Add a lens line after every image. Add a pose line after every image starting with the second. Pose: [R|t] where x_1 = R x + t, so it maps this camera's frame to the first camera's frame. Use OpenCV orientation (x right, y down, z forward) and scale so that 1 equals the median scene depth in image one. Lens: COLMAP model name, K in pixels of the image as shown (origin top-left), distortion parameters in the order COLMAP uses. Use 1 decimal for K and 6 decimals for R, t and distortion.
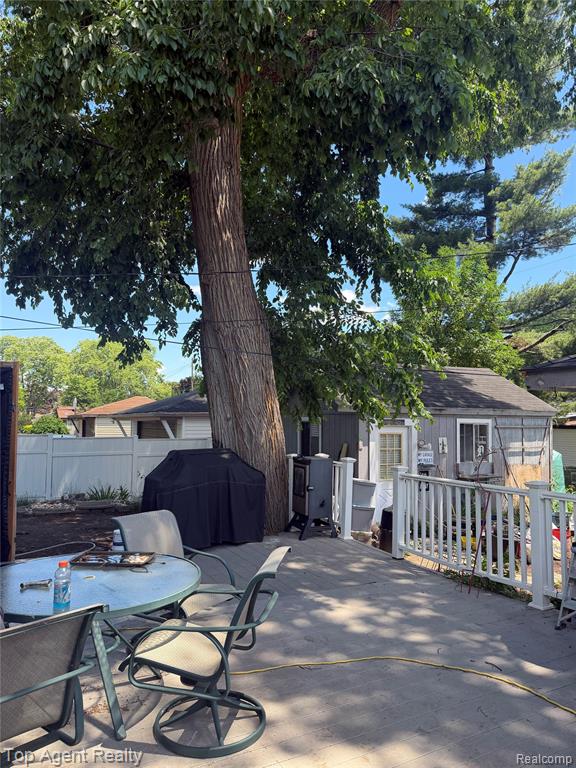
lens RADIAL K [[544.7, 0, 287.5], [0, 544.7, 385.0], [0, 0, 1]] dist [0.046916, -0.033430]
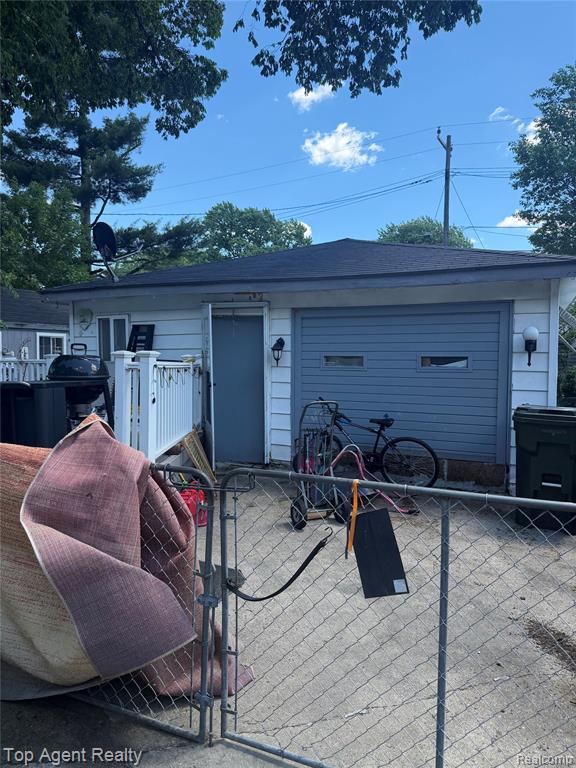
lens RADIAL K [[544.7, 0, 286.1], [0, 544.7, 383.6], [0, 0, 1]] dist [0.046916, -0.033430]
pose [[0.793857, -0.041543, 0.606684, -0.004081], [-0.035450, 0.992806, 0.114369, 0.007434], [-0.607071, -0.112299, 0.786673, -0.200285]]
